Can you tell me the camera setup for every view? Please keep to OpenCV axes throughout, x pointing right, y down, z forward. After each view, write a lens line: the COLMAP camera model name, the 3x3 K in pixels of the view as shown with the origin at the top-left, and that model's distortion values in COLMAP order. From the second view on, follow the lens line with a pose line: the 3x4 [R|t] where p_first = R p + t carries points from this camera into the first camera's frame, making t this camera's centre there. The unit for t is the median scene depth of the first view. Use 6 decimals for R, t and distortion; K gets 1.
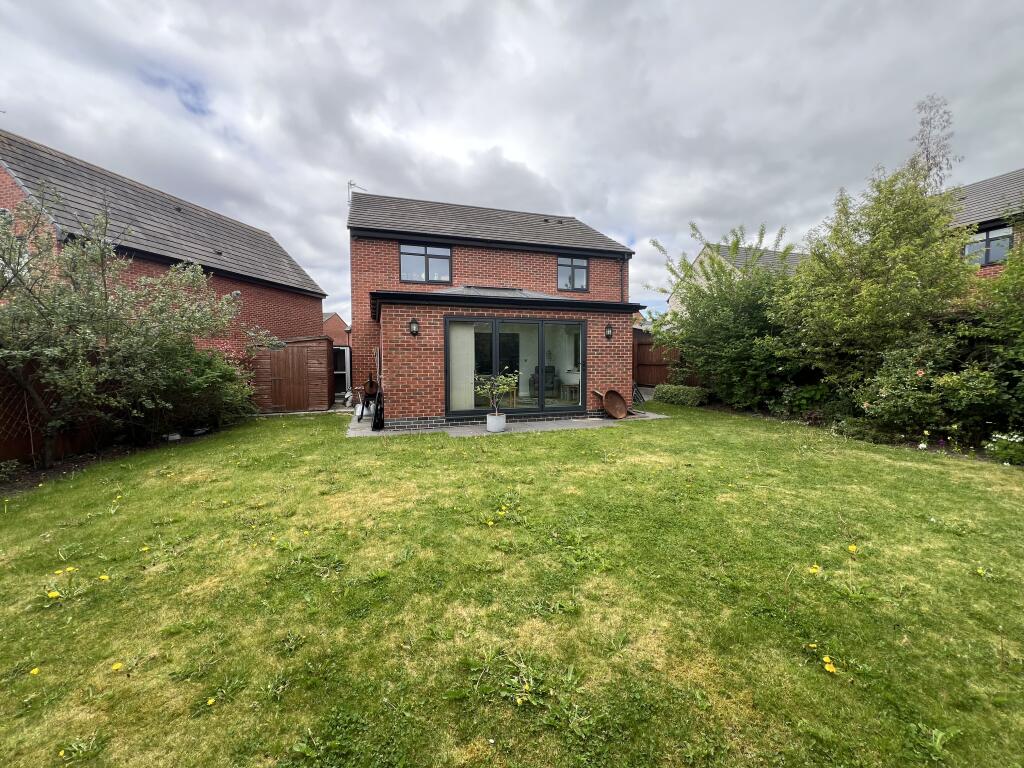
lens RADIAL K [[411.1, 0, 509.6], [0, 411.1, 386.9], [0, 0, 1]] dist [-0.000442, -0.000221]
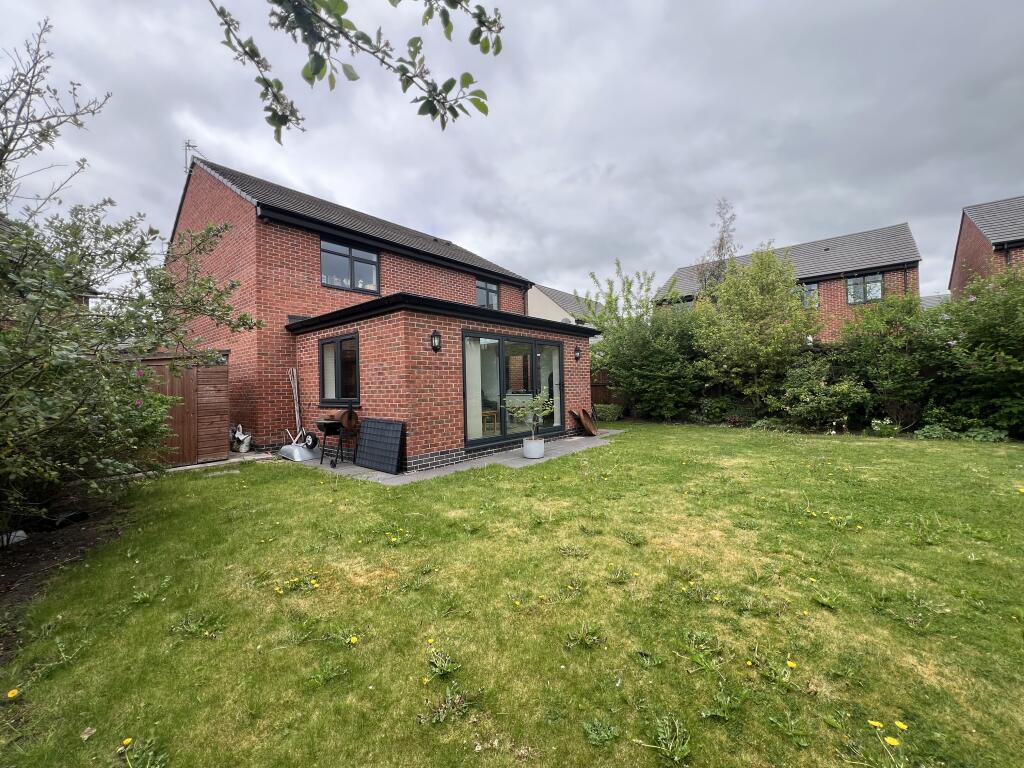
lens RADIAL K [[411.1, 0, 510.9], [0, 411.1, 382.8], [0, 0, 1]] dist [-0.000442, -0.000221]
pose [[0.848534, -0.010631, 0.529033, -0.533485], [0.052758, 0.996516, -0.064595, -0.001273], [-0.526503, 0.082722, 0.846139, 0.230044]]
